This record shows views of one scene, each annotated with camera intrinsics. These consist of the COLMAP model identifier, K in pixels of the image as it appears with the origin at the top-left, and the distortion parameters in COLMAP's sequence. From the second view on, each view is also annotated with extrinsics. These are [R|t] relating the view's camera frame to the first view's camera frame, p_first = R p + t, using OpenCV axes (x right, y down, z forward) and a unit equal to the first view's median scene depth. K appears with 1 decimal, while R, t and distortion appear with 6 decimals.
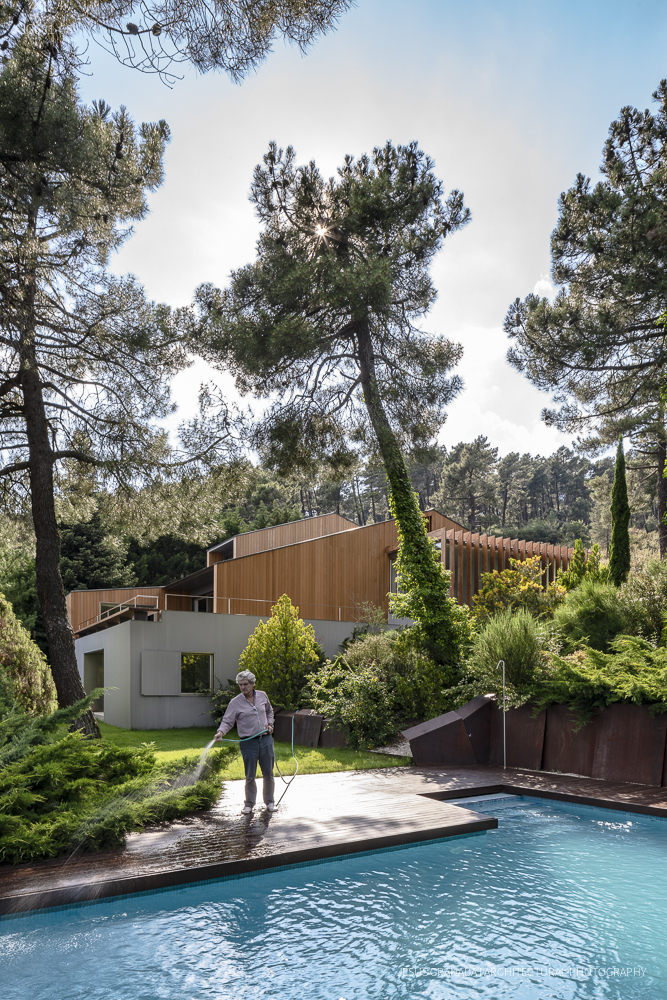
lens RADIAL K [[682.4, 0, 333.4], [0, 682.4, 592.7], [0, 0, 1]] dist [0.000518, 0.004009]
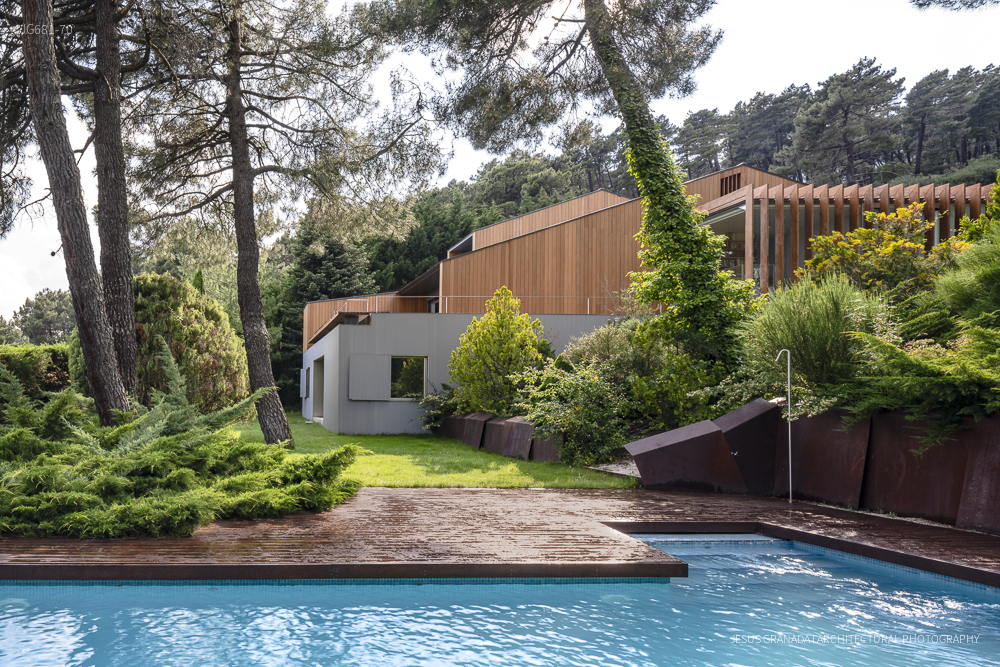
lens RADIAL K [[682.4, 0, 500.0], [0, 682.4, 333.5], [0, 0, 1]] dist [0.000518, 0.004009]
pose [[0.843095, -0.068469, -0.533388, 0.386838], [0.065802, 0.997543, -0.024041, 0.083305], [0.533724, -0.014829, 0.845529, 0.256670]]
